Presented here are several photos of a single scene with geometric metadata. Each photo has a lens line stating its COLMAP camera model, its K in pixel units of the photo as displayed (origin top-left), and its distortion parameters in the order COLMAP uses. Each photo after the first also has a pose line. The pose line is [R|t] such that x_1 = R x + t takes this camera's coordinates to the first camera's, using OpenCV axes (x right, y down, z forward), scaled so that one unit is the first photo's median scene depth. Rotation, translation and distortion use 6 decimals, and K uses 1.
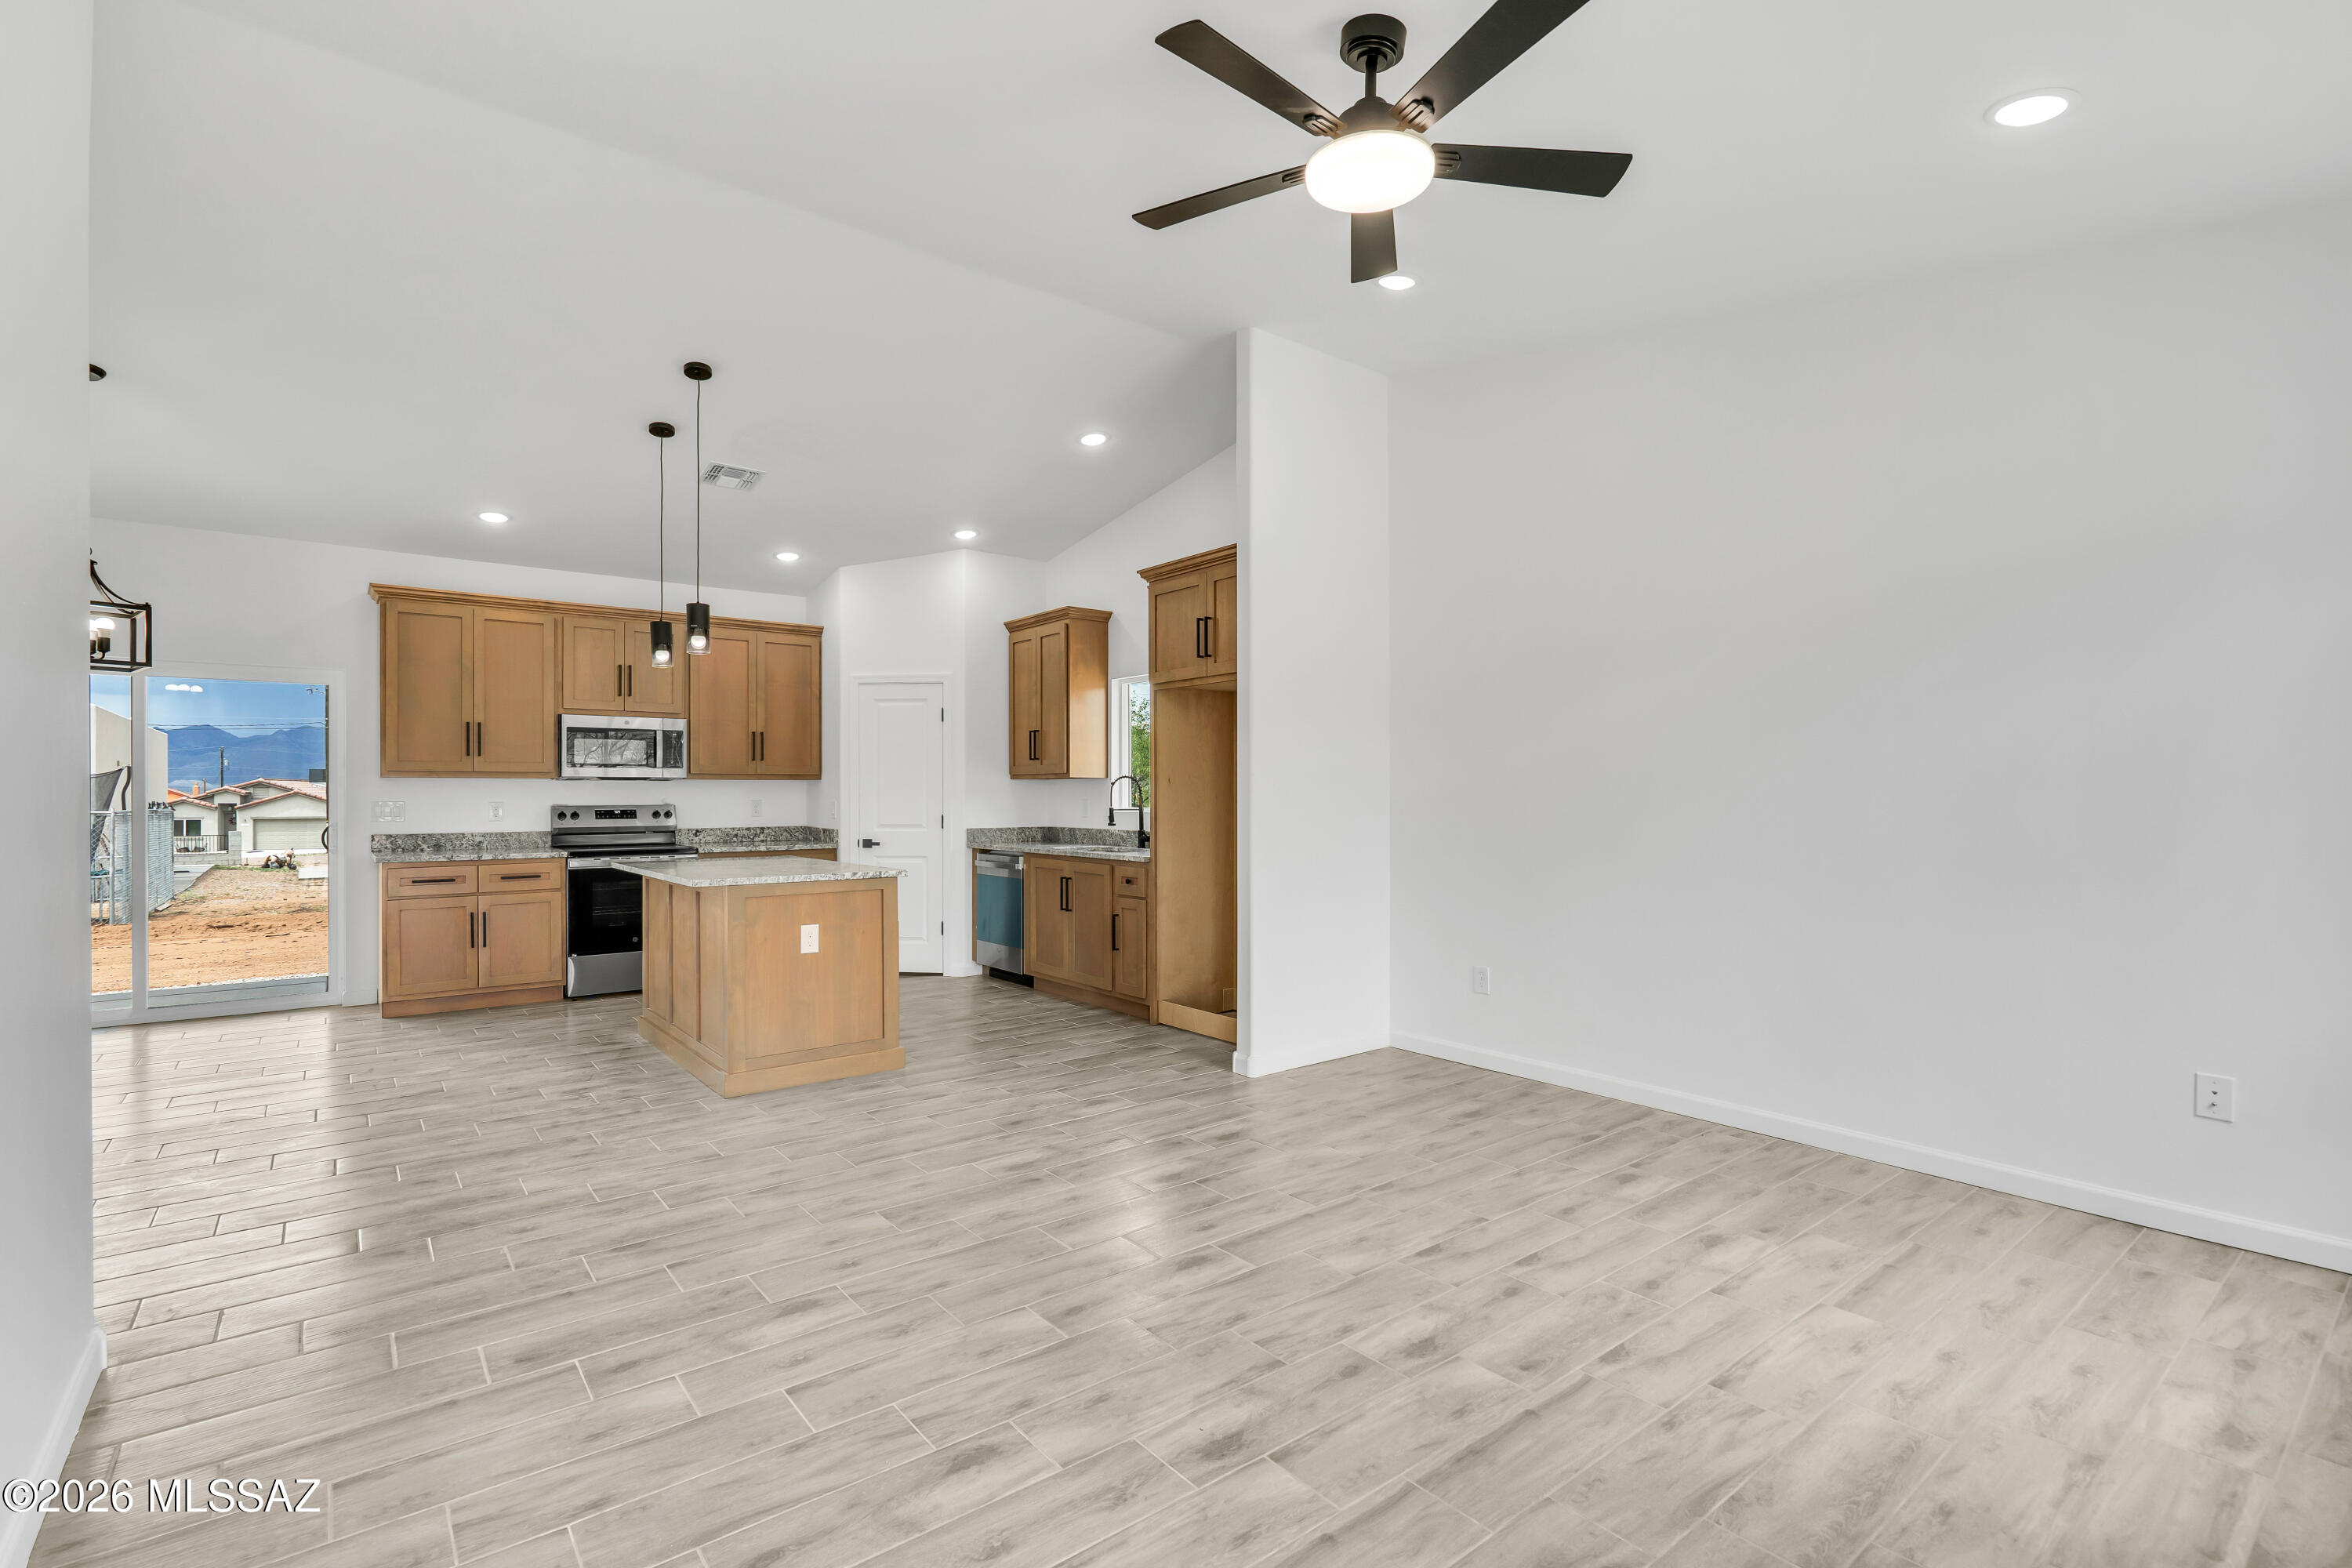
lens RADIAL K [[1079.5, 0, 1166.5], [0, 1079.5, 788.6], [0, 0, 1]] dist [-0.005973, 0.004744]
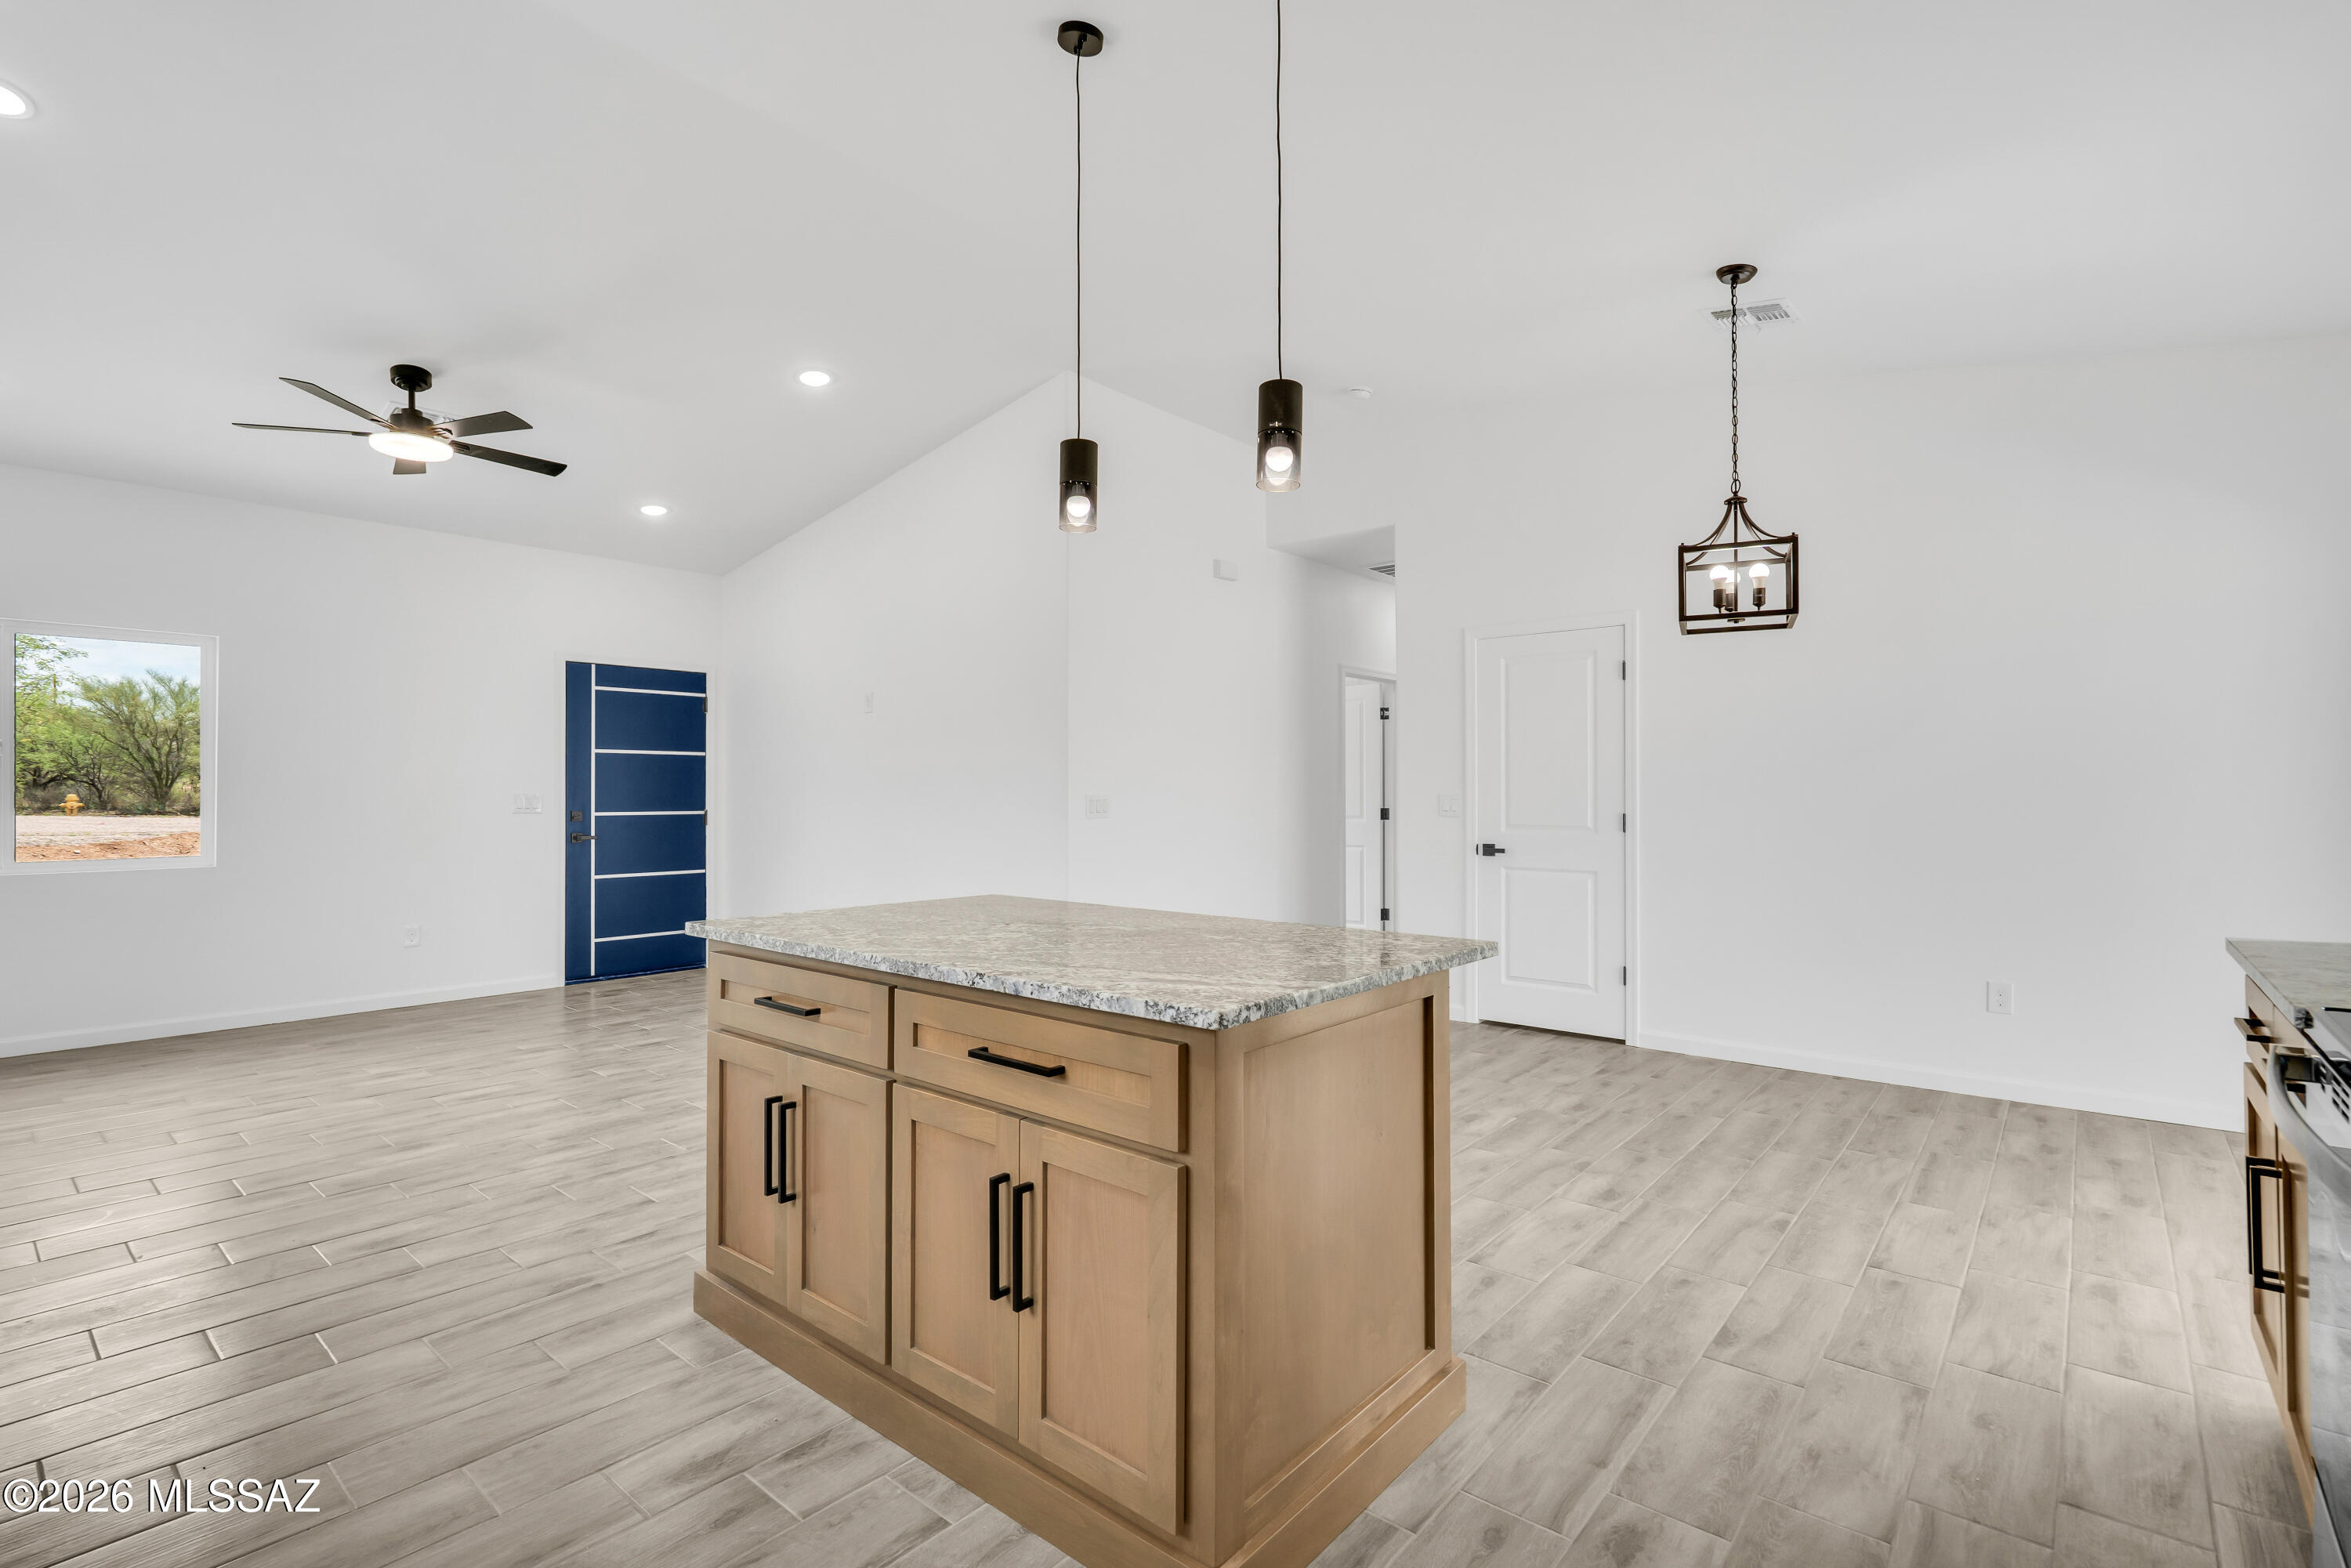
lens RADIAL K [[1079.0, 0, 1166.0], [0, 1079.0, 788.6], [0, 0, 1]] dist [-0.005973, 0.004744]
pose [[-0.980155, 0.002213, -0.198222, -0.258261], [0.003943, 0.999958, -0.008331, 0.012141], [0.198195, -0.008947, -0.980122, 1.106118]]
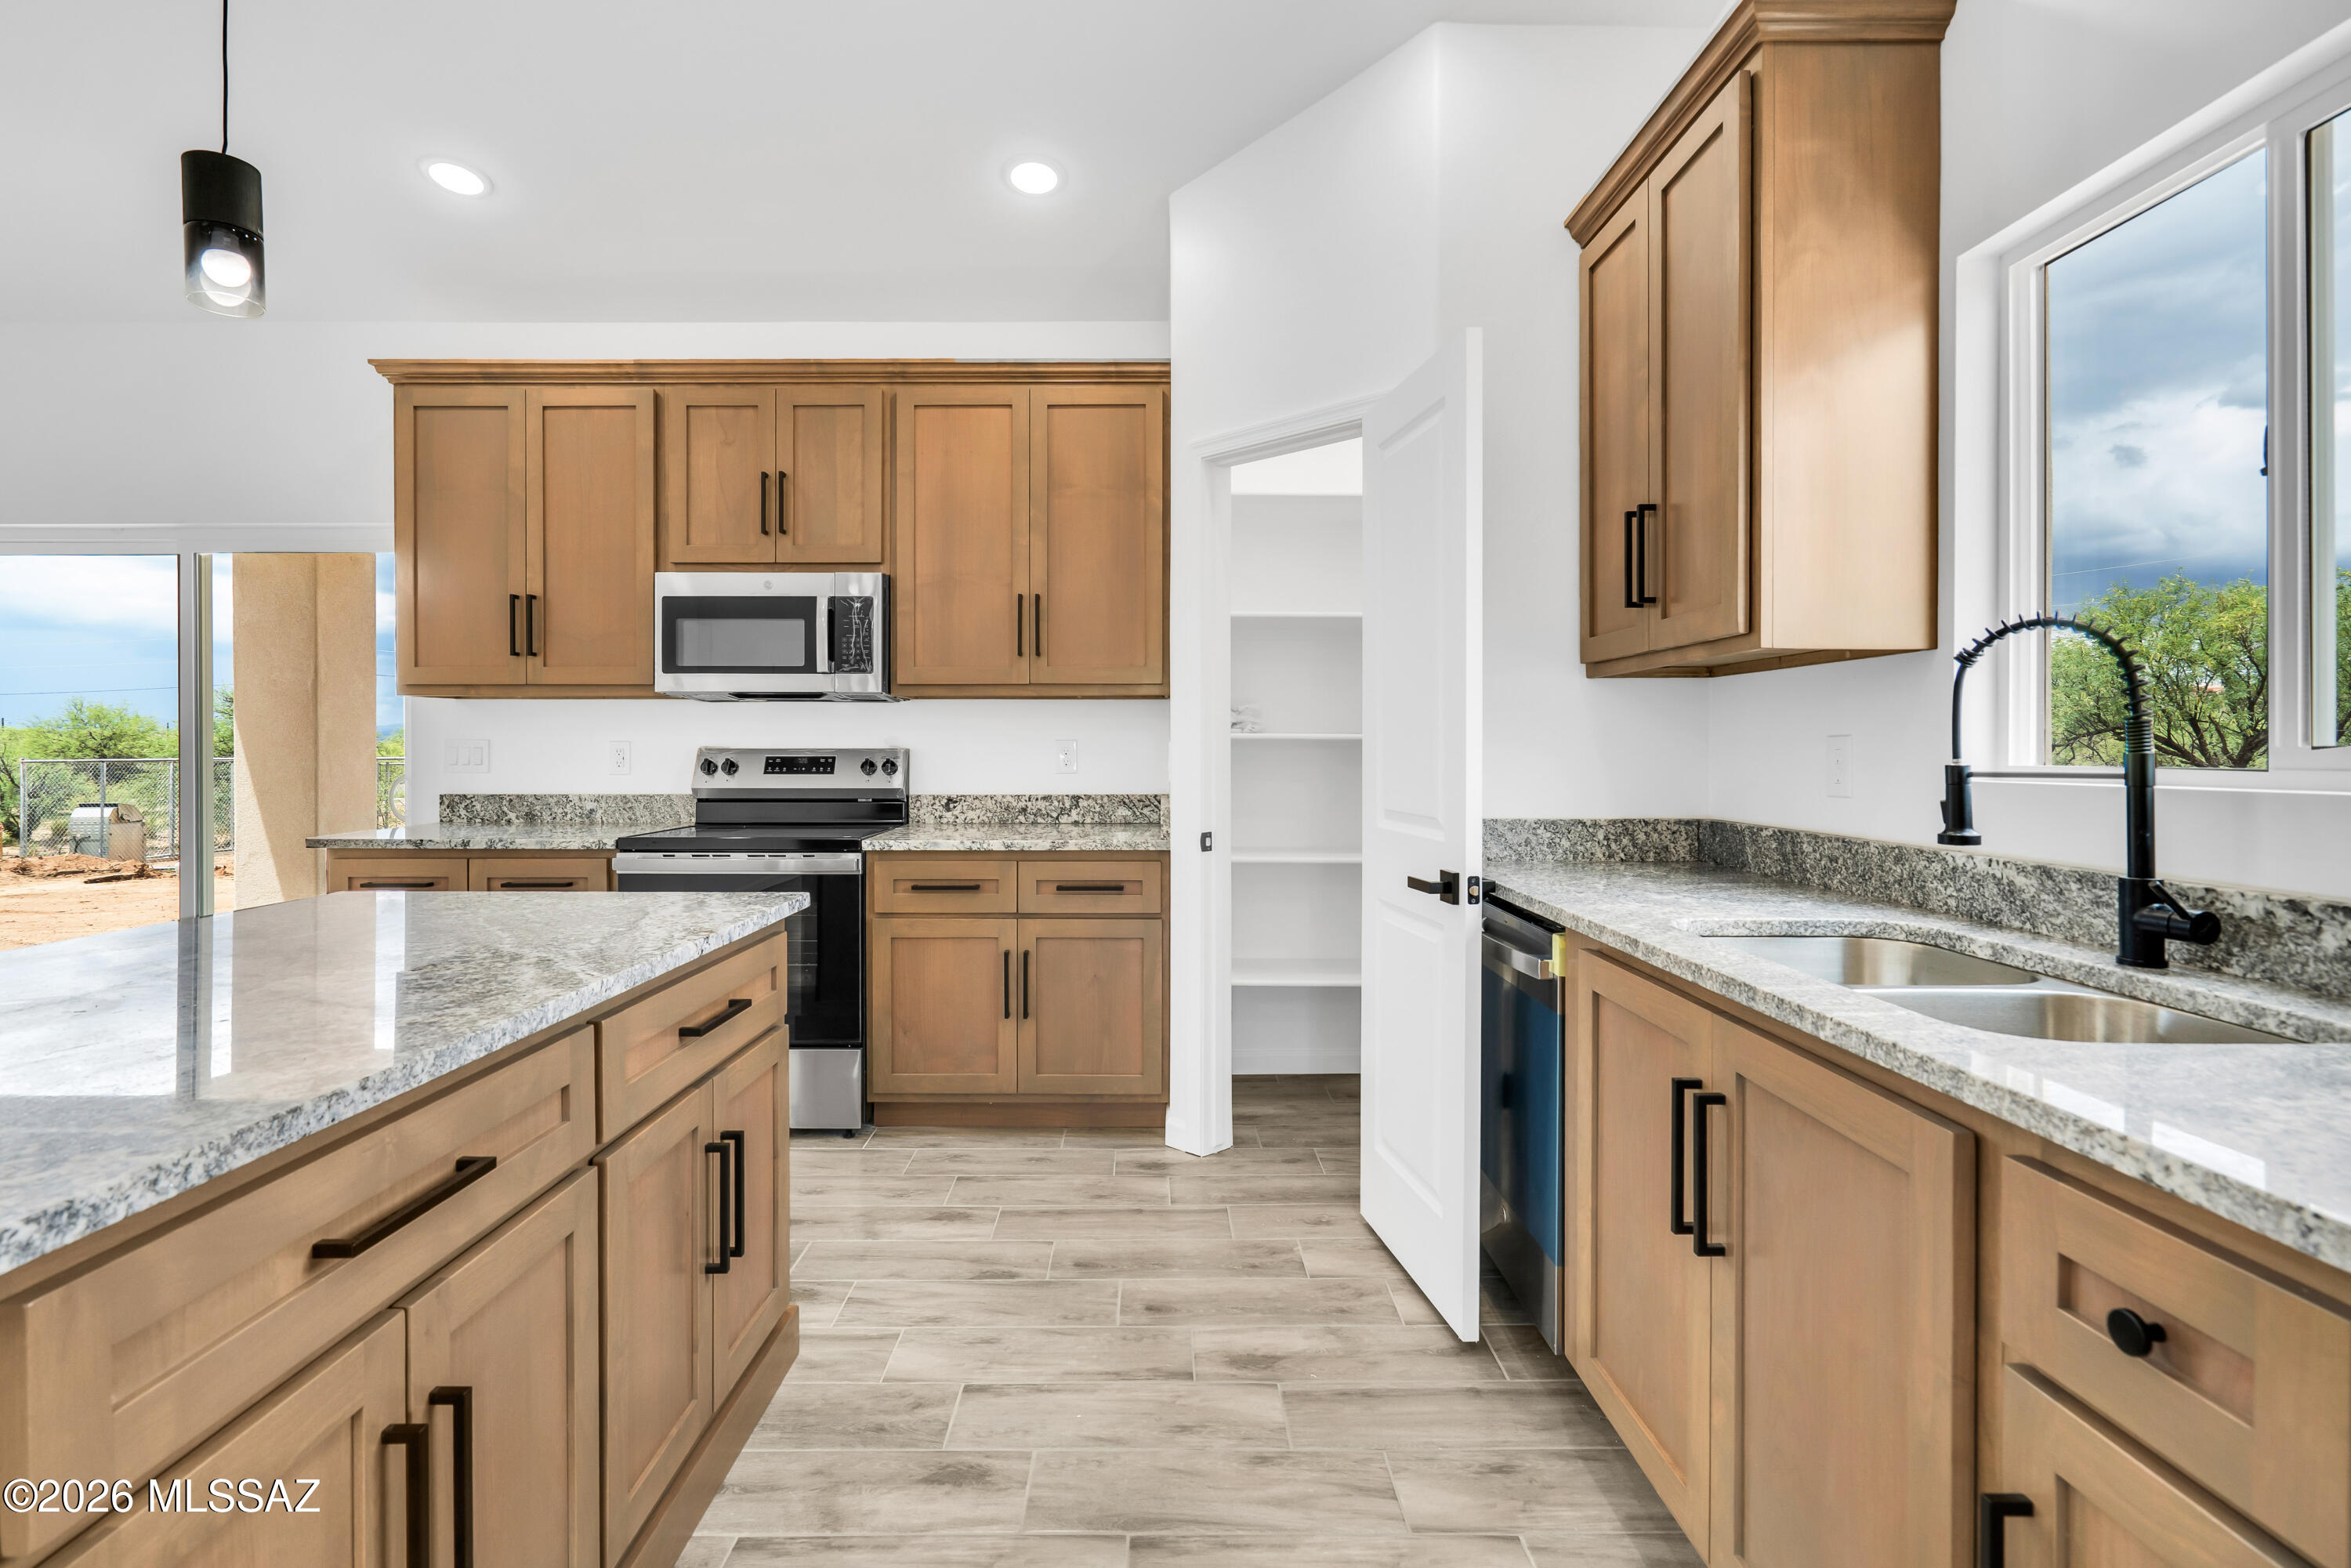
lens RADIAL K [[1100.9, 0, 1151.0], [0, 1100.9, 744.4], [0, 0, 1]] dist [-0.001733, 0.000369]
pose [[0.783611, 0.000939, -0.621251, -0.039901], [0.001281, 0.999994, 0.003128, 0.012500], [0.621251, -0.003247, 0.783605, 0.708563]]
